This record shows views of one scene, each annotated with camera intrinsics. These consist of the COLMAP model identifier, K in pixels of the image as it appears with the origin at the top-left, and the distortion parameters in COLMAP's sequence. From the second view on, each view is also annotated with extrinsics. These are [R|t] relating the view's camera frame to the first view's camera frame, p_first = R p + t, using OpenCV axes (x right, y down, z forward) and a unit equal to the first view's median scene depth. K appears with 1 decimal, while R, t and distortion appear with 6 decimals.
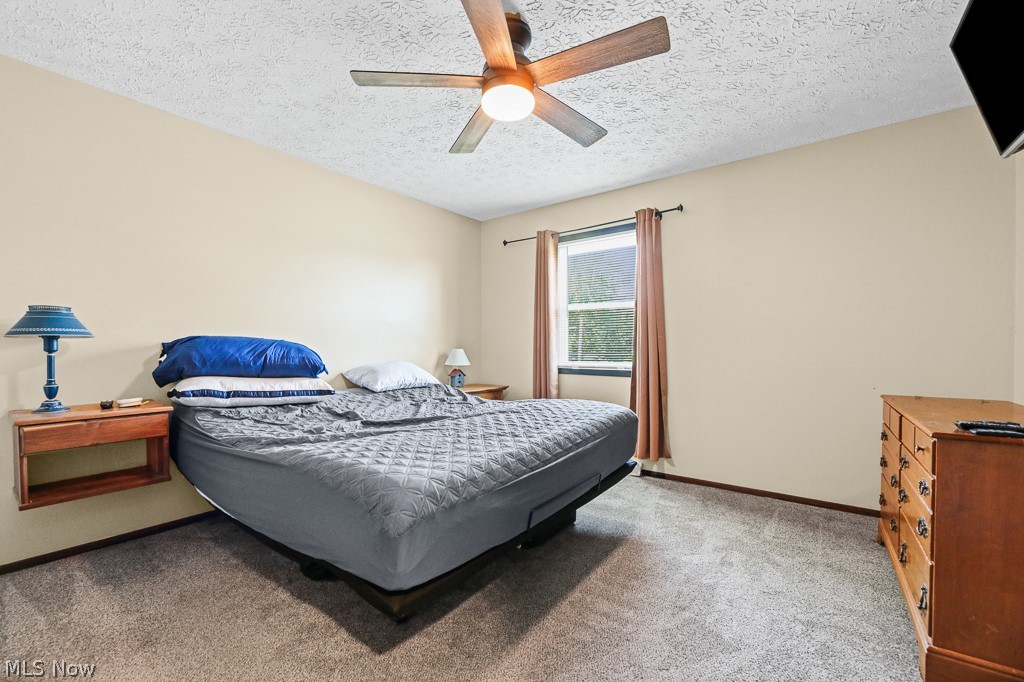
lens RADIAL K [[425.1, 0, 514.7], [0, 425.1, 347.1], [0, 0, 1]] dist [-0.001869, -0.000496]
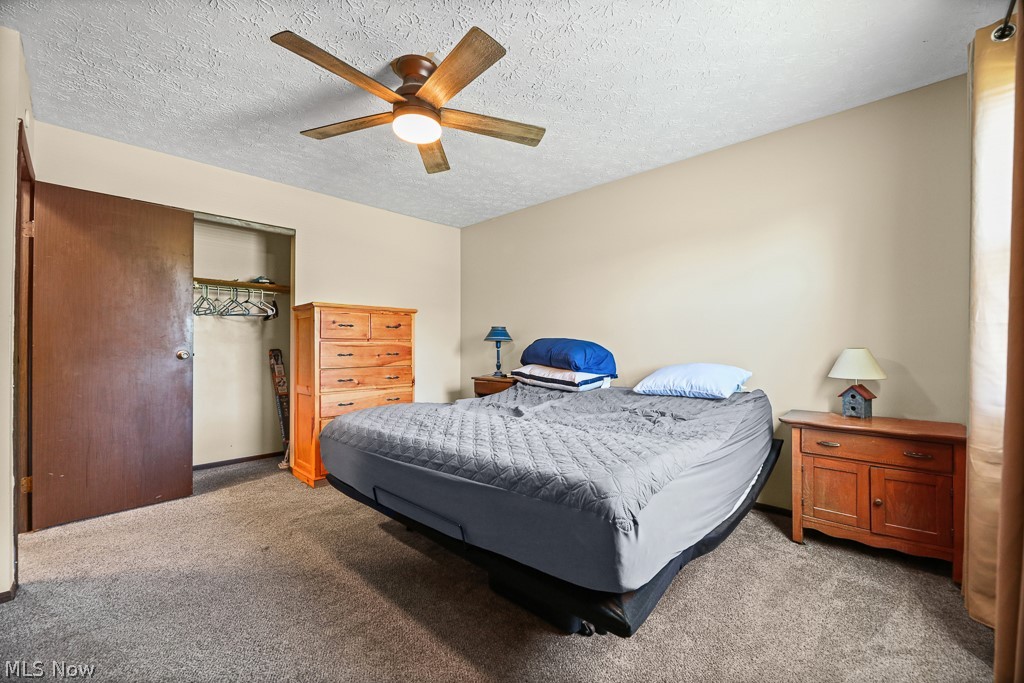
lens RADIAL K [[425.1, 0, 514.7], [0, 425.1, 347.6], [0, 0, 1]] dist [-0.001869, -0.000496]
pose [[-0.115754, 0.000707, -0.993278, 0.802955], [-0.003032, 0.999995, 0.001065, 0.005324], [0.993273, 0.003135, -0.115752, 1.061698]]
